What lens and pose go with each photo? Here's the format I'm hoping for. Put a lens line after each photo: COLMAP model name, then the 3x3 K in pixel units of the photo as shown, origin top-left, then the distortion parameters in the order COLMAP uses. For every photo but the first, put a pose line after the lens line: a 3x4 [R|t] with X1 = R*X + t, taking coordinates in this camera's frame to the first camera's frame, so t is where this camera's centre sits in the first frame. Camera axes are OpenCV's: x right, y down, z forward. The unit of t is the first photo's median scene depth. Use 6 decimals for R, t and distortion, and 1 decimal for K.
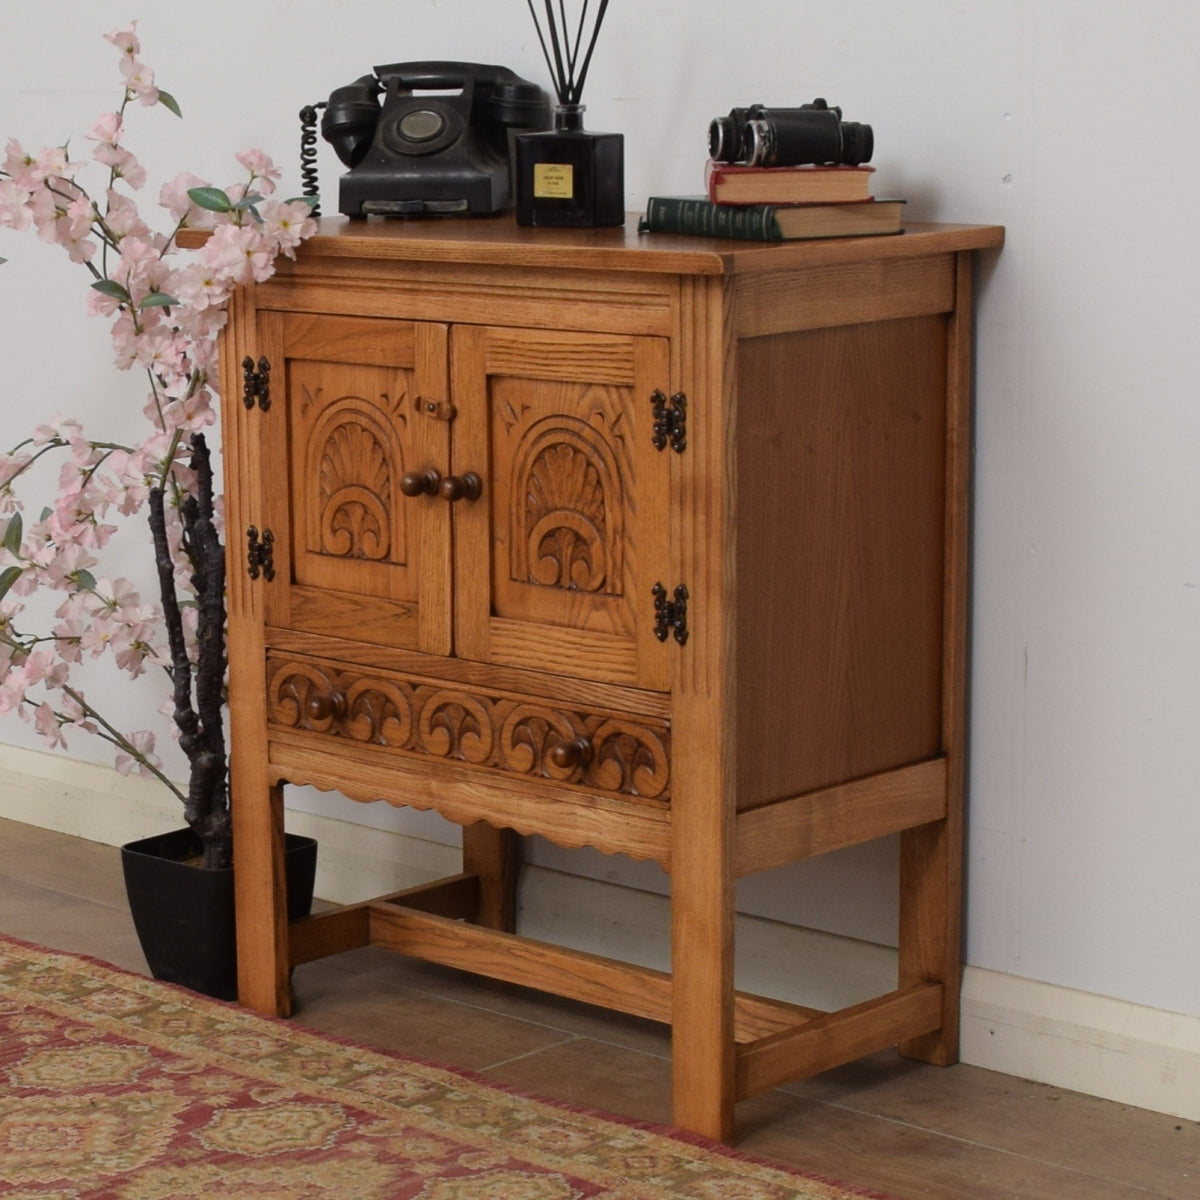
lens RADIAL K [[3318.2, 0, 323.1], [0, 3318.2, 669.4], [0, 0, 1]] dist [-0.051961, -0.467862]
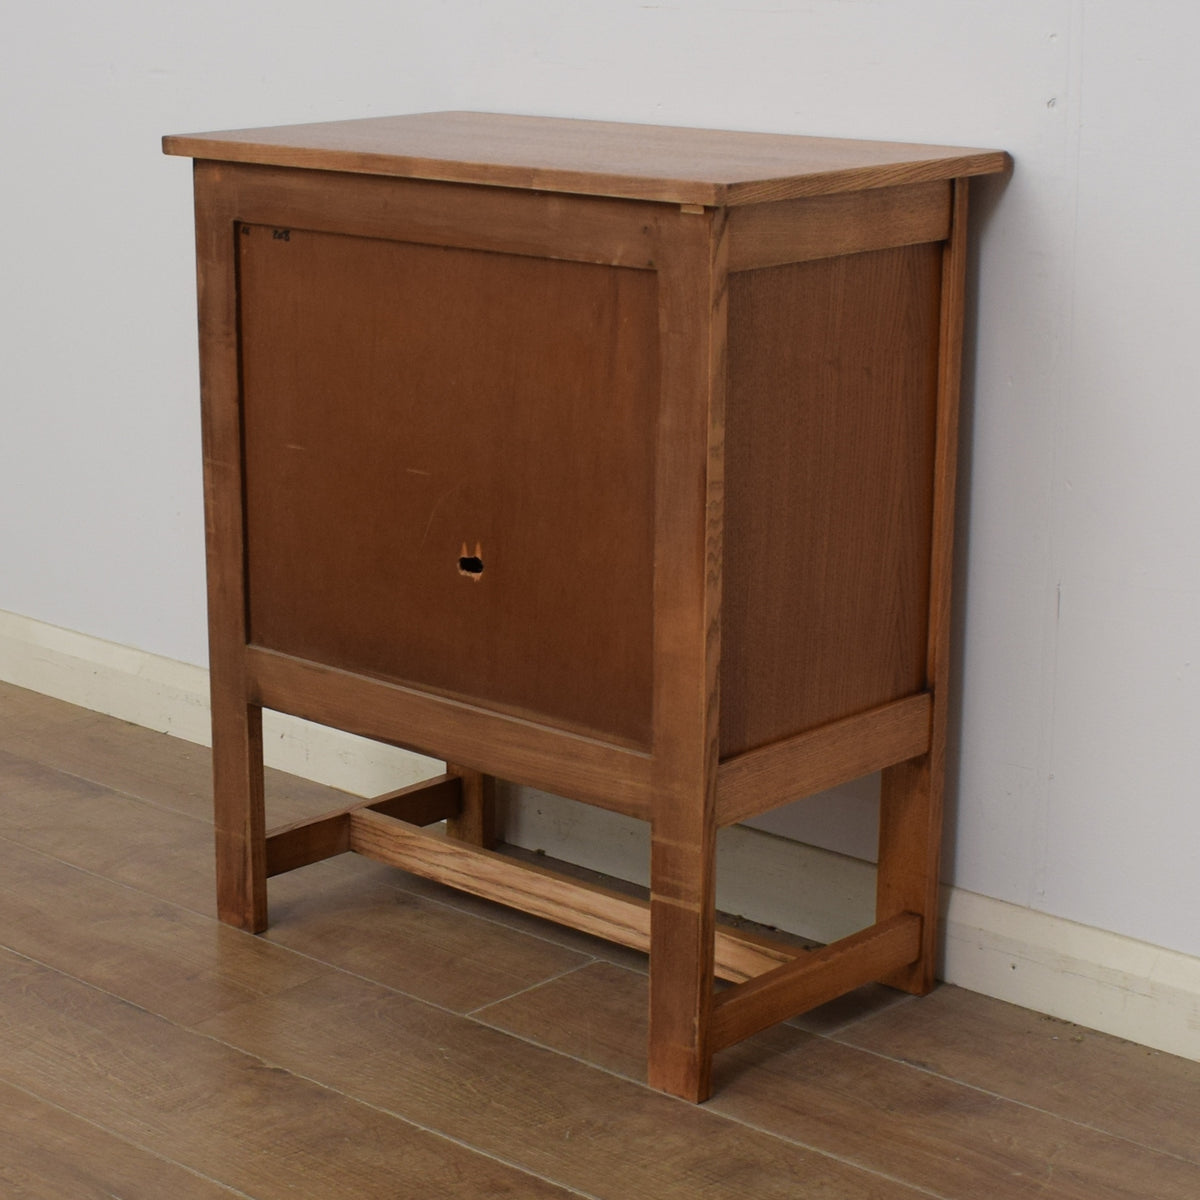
lens RADIAL K [[2746.7, 0, 511.0], [0, 2746.7, 601.8], [0, 0, 1]] dist [-0.057574, -0.313929]
pose [[0.998631, 0.005342, 0.052032, 0.008671], [-0.008442, 0.998190, 0.059545, -0.048561], [-0.051620, -0.059903, 0.996869, 0.201588]]
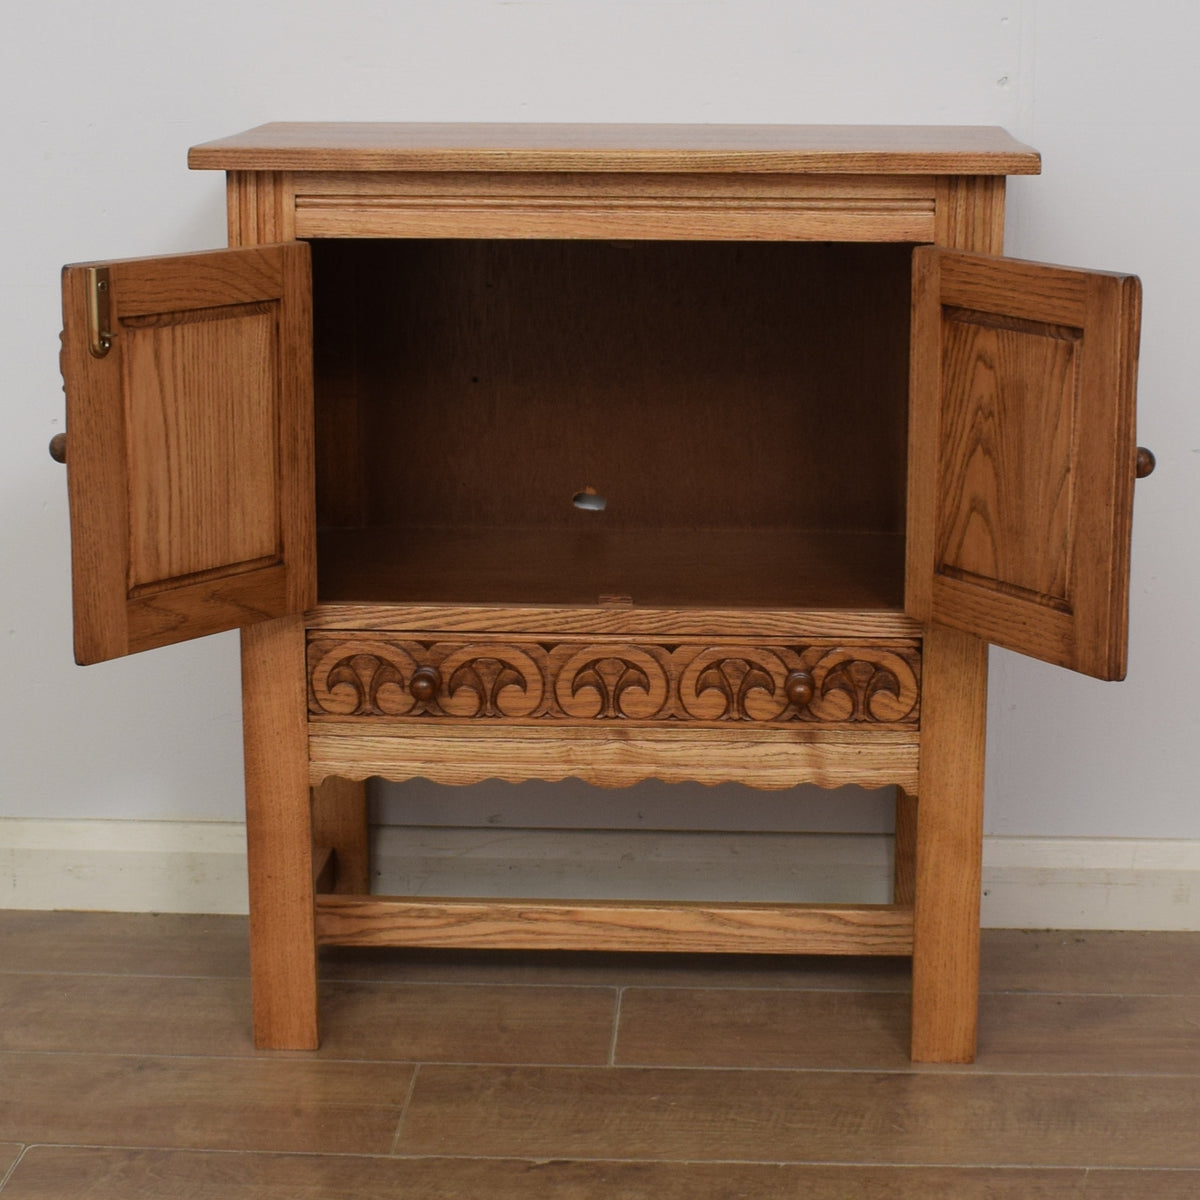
lens RADIAL K [[2717.4, 0, 643.6], [0, 2717.4, 565.9], [0, 0, 1]] dist [-0.056518, -0.325678]
pose [[0.713622, -0.121761, 0.689868, -0.474989], [0.114220, 0.991825, 0.056903, -0.057425], [-0.691156, 0.038190, 0.721696, 0.459965]]
